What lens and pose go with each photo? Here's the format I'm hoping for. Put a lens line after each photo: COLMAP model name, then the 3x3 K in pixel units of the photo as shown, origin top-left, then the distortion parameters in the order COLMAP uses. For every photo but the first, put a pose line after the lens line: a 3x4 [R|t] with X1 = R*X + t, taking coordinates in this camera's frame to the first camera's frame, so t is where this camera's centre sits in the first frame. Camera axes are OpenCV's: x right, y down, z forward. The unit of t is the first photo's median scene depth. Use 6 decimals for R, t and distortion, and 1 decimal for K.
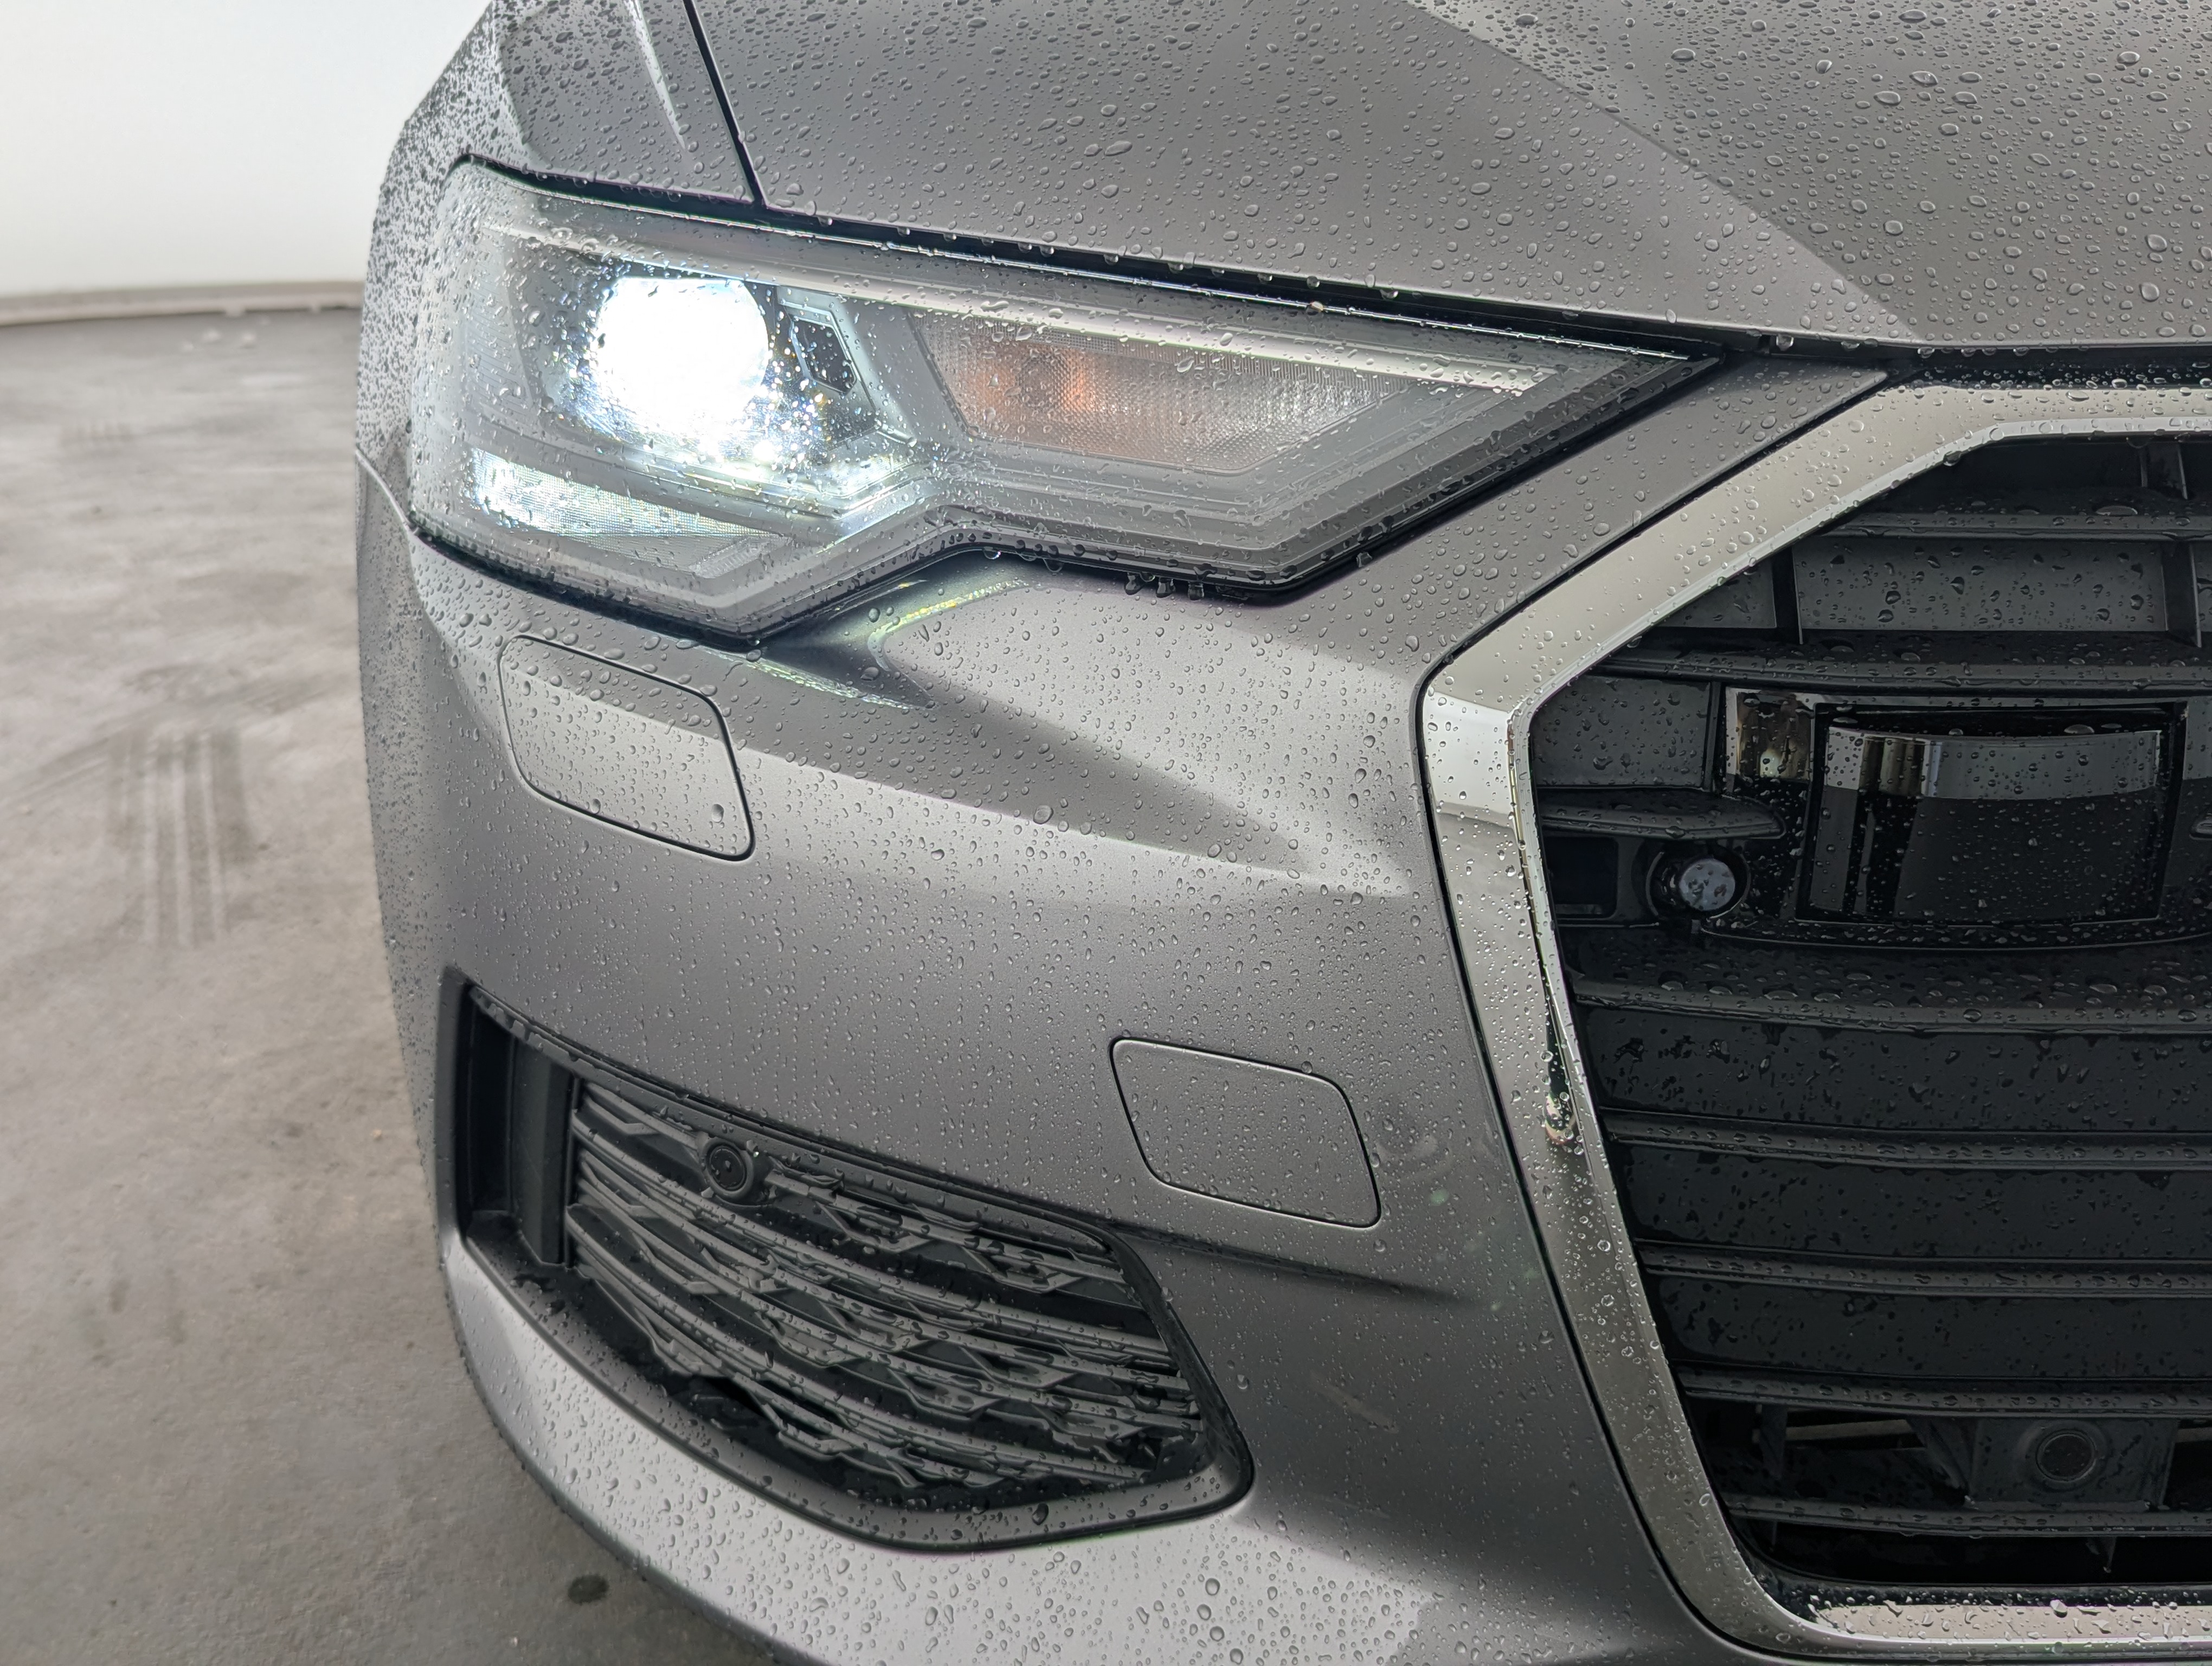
lens RADIAL K [[2044.1, 0, 1117.0], [0, 2044.1, 841.3], [0, 0, 1]] dist [0.009075, 0.000000]
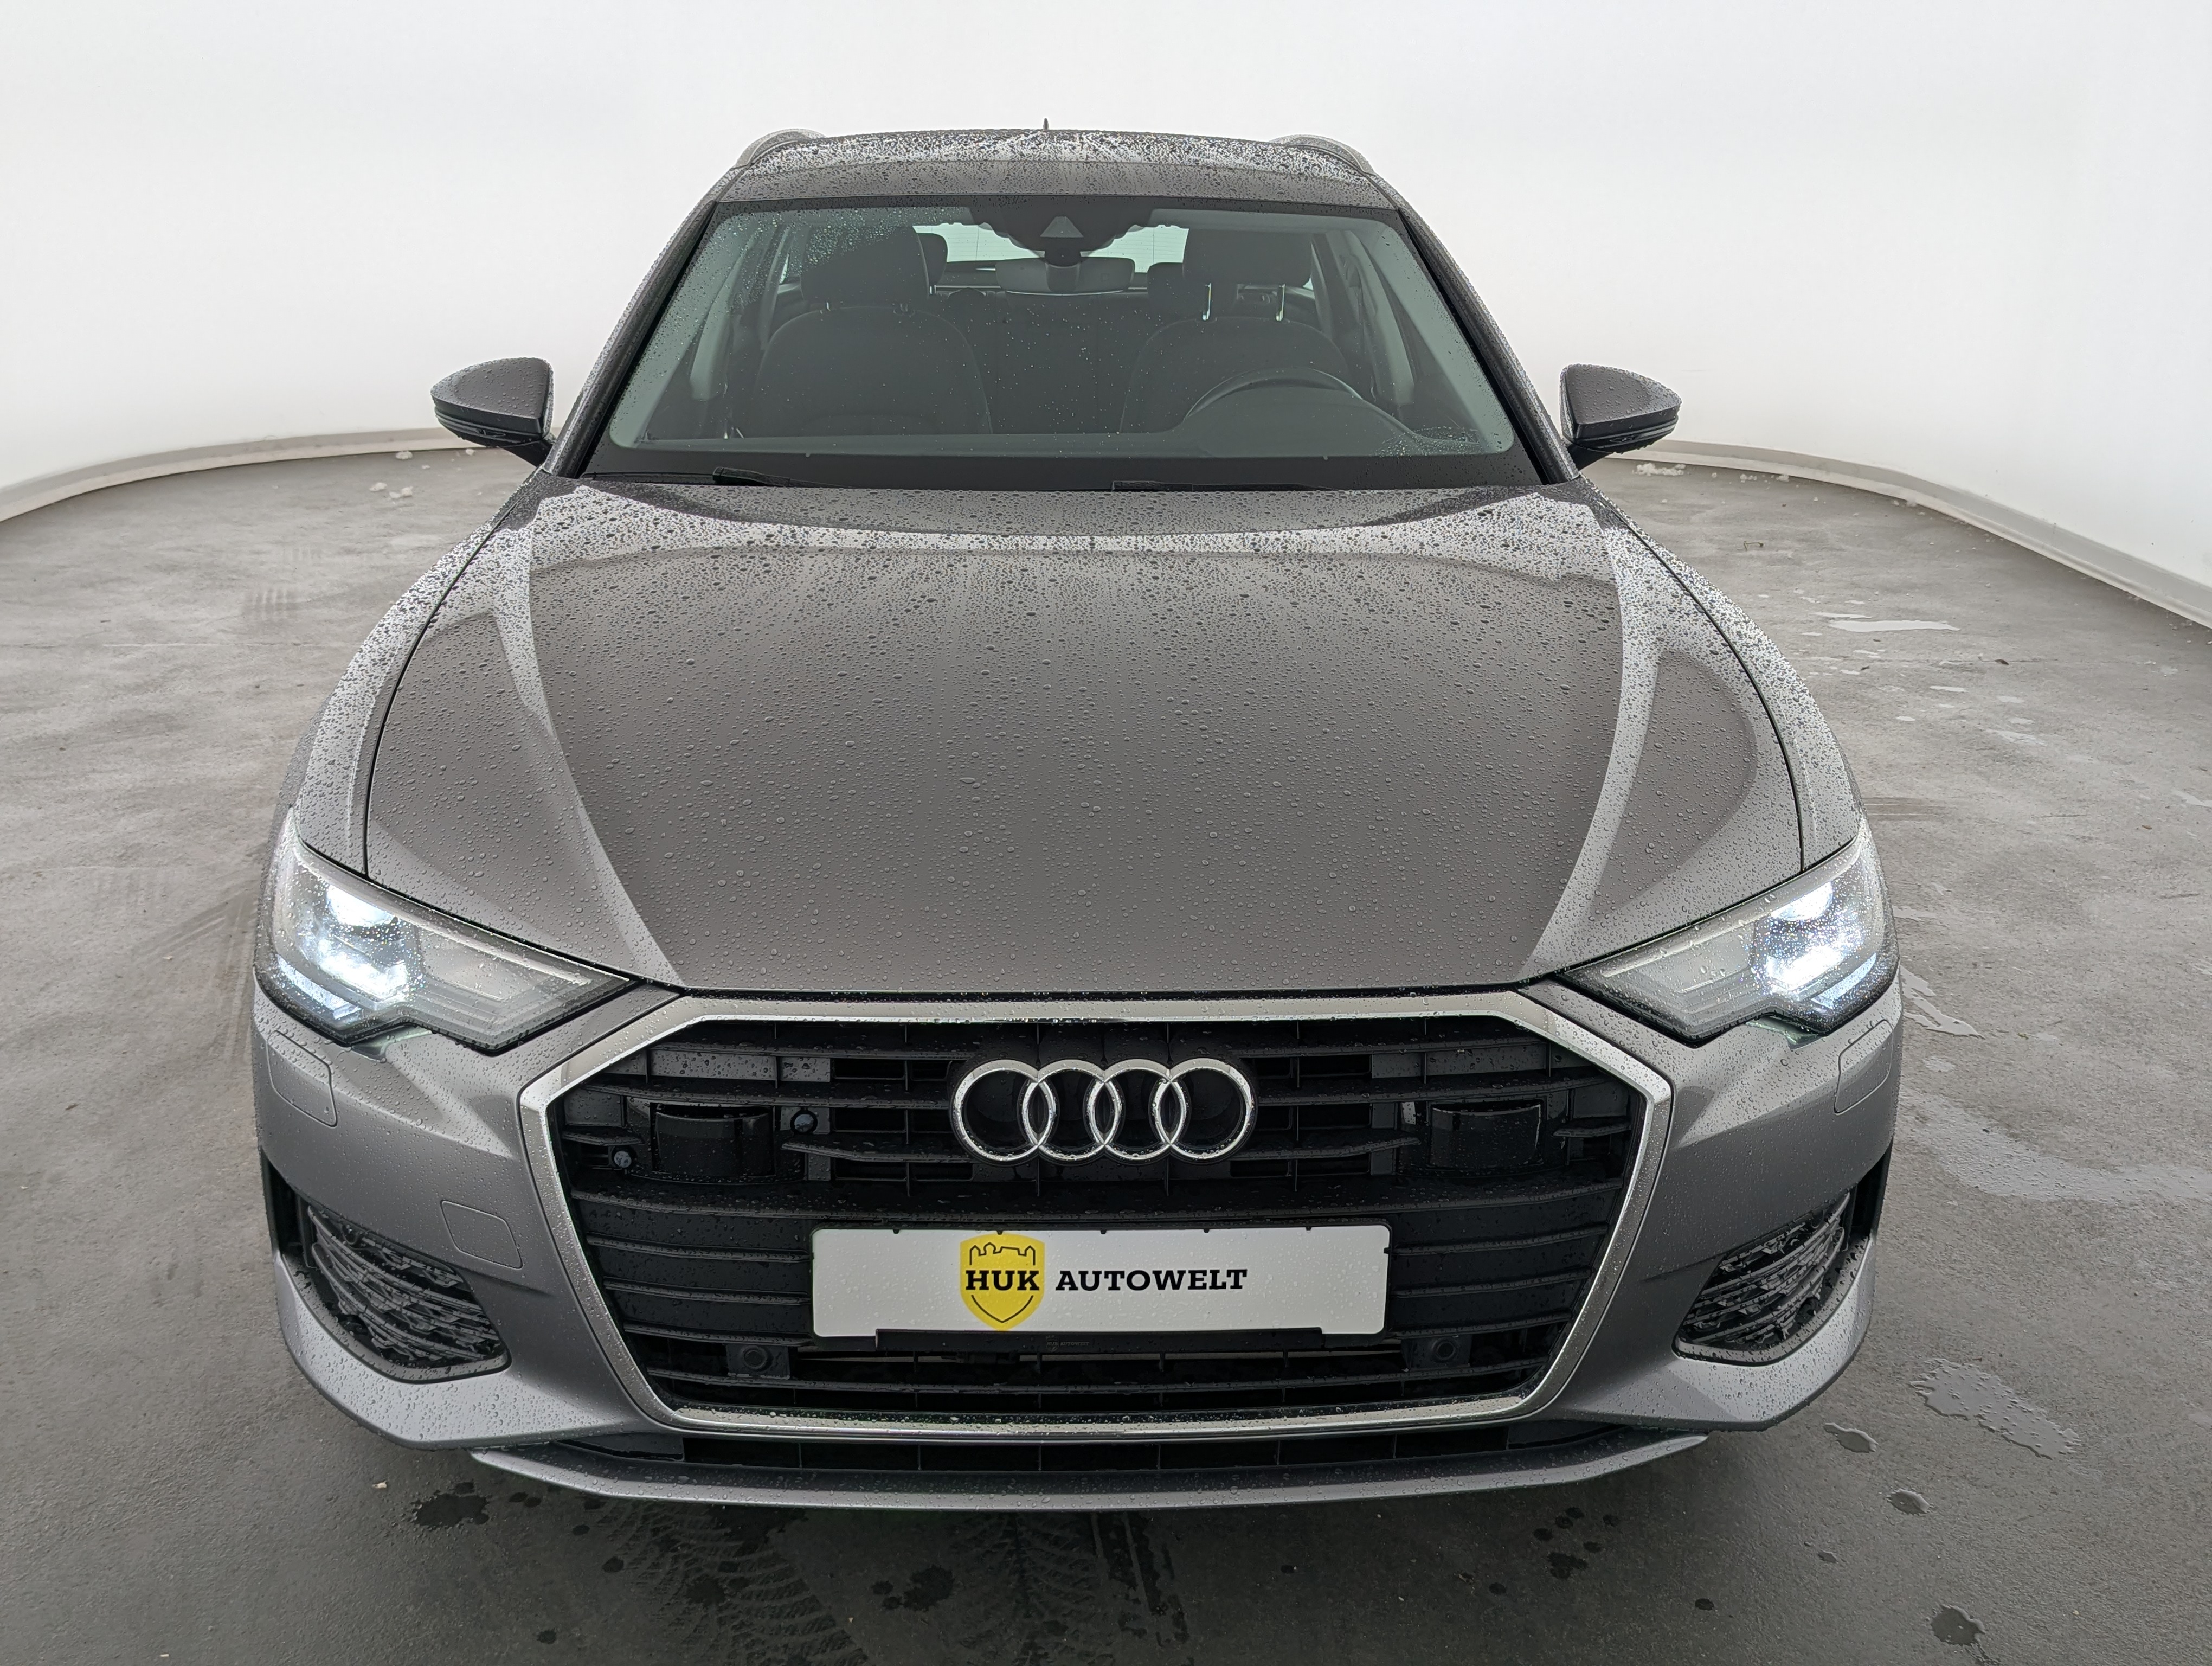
lens RADIAL K [[2044.1, 0, 1162.0], [0, 2044.1, 820.2], [0, 0, 1]] dist [0.009075, 0.000000]
pose [[0.996802, 0.031650, -0.073381, 1.050160], [-0.032993, 0.999308, -0.017167, -0.368698], [0.072787, 0.019533, 0.997156, -1.591880]]
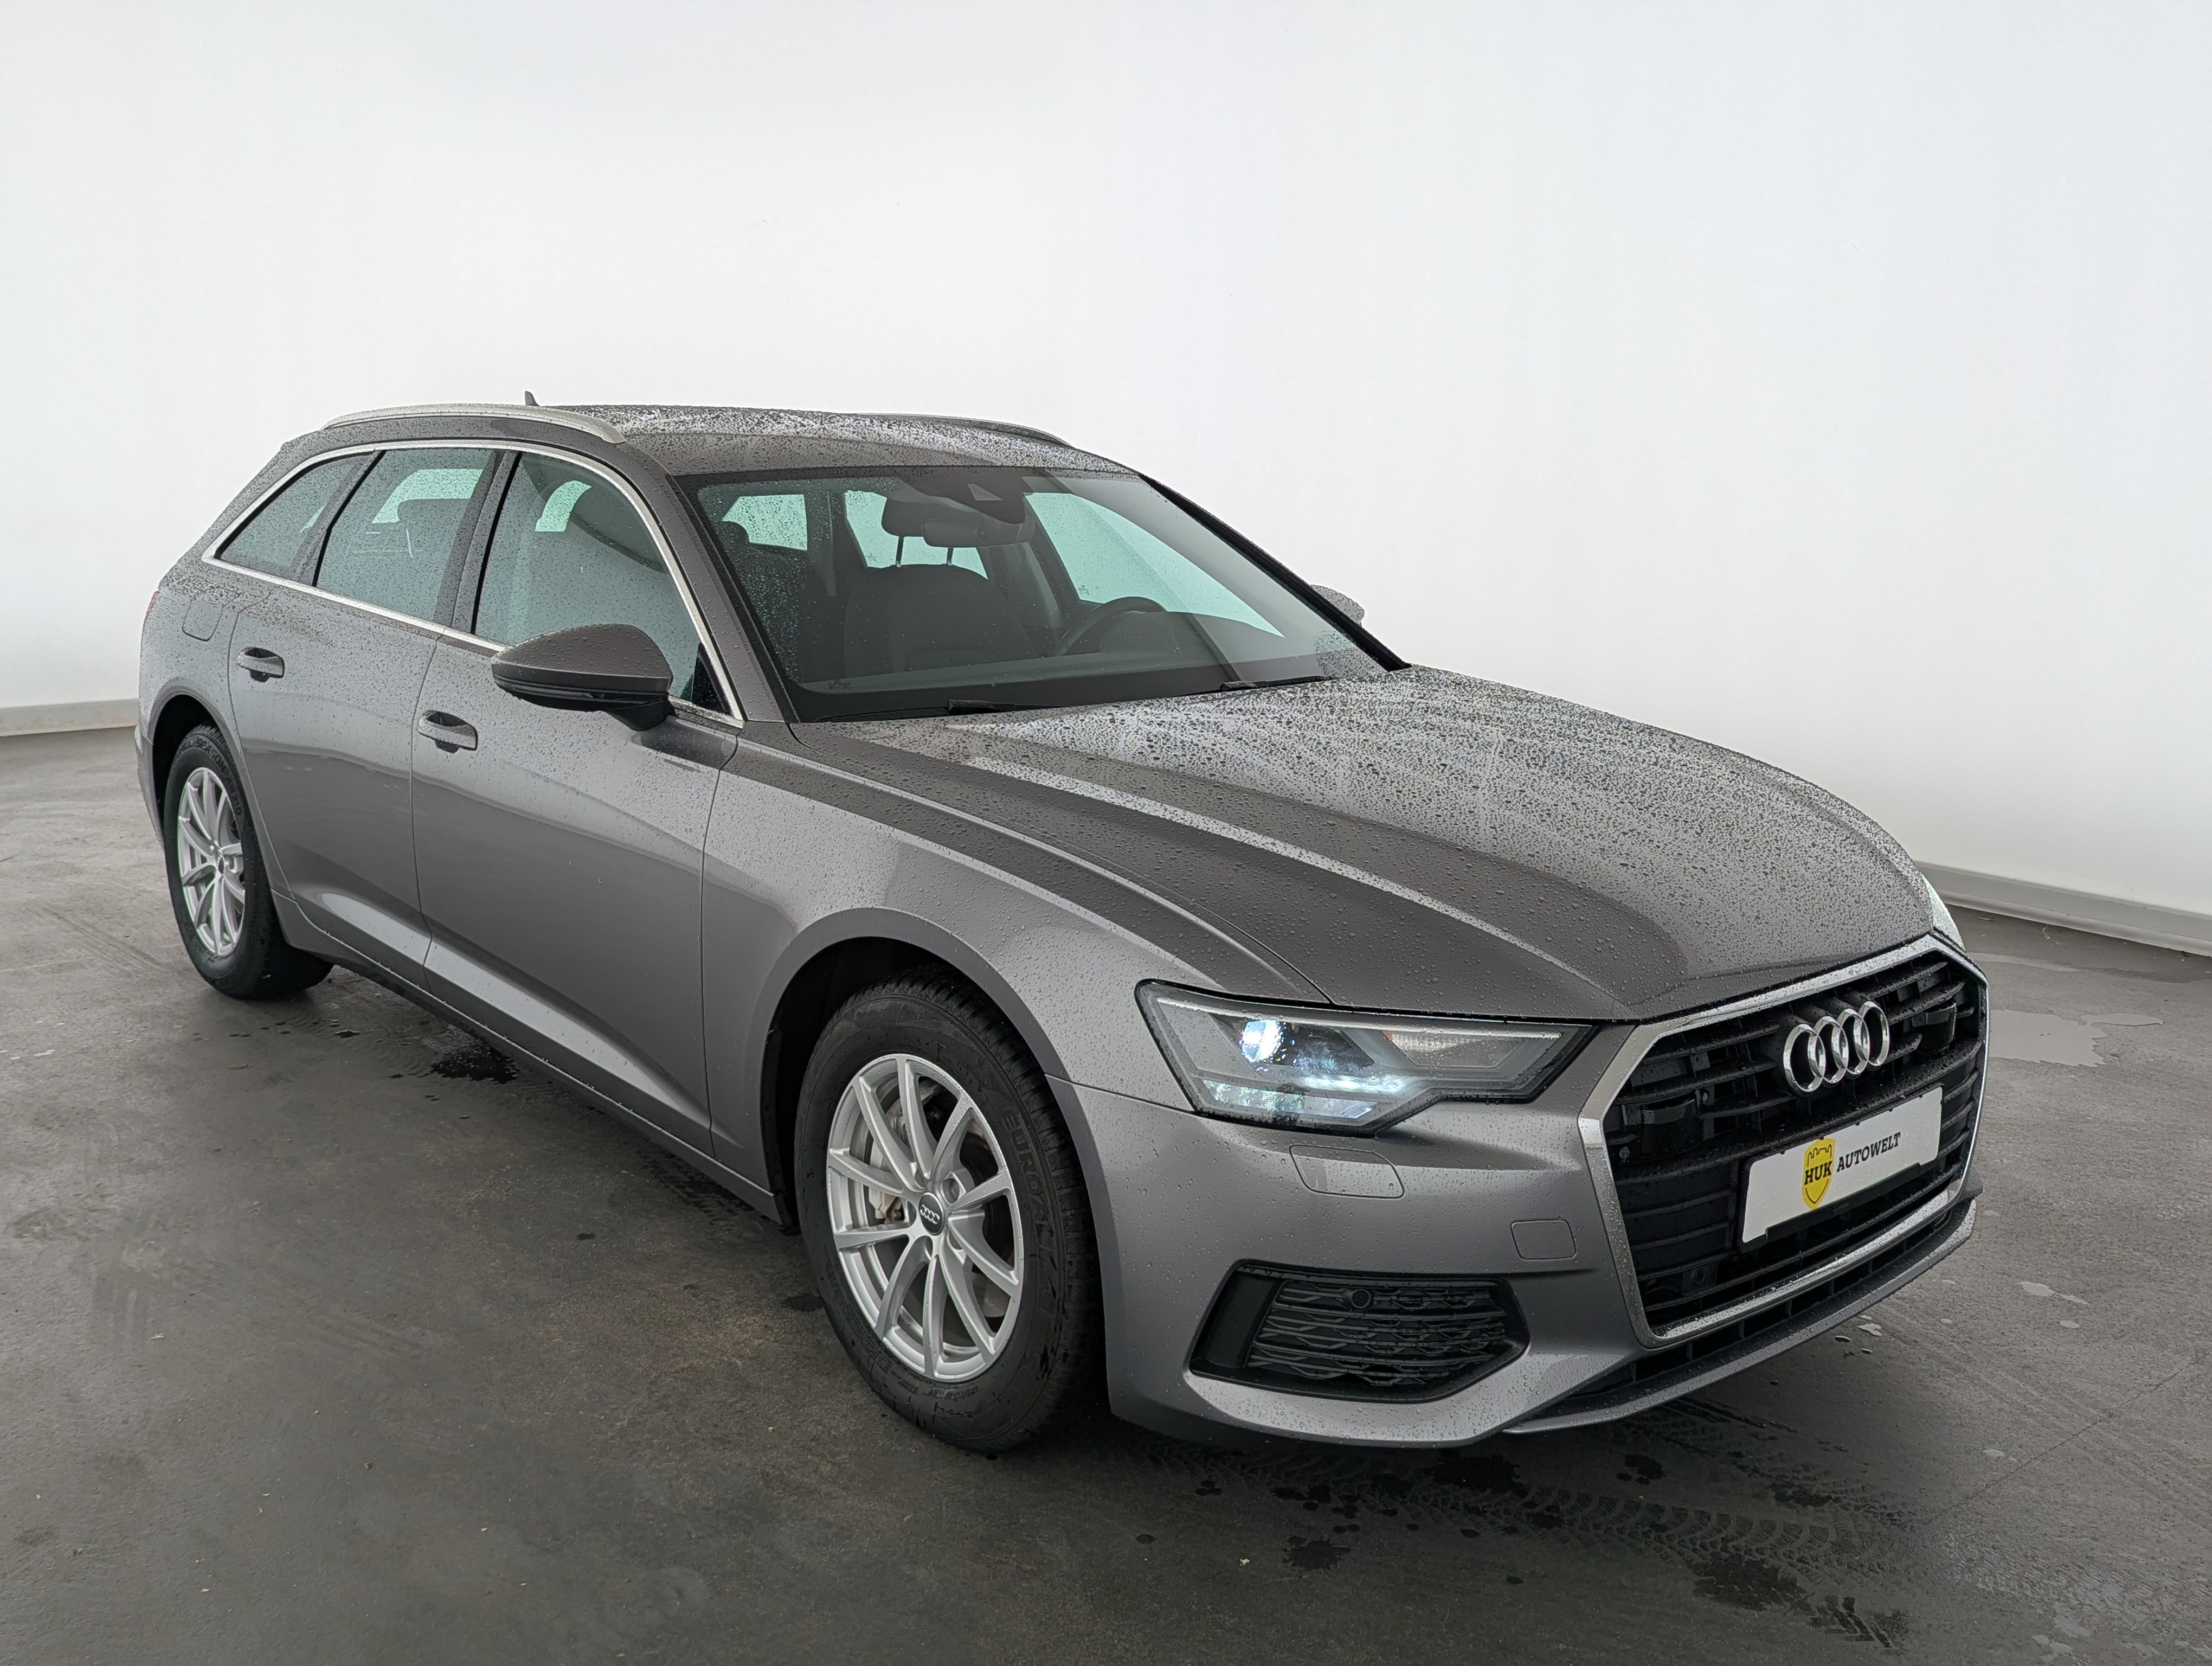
lens RADIAL K [[2044.1, 0, 1112.7], [0, 2044.1, 844.2], [0, 0, 1]] dist [0.009075, 0.000000]
pose [[0.807219, -0.093452, 0.582807, -2.355210], [0.170453, 0.982227, -0.078590, -0.360257], [-0.565104, 0.162780, 0.808802, -1.507660]]
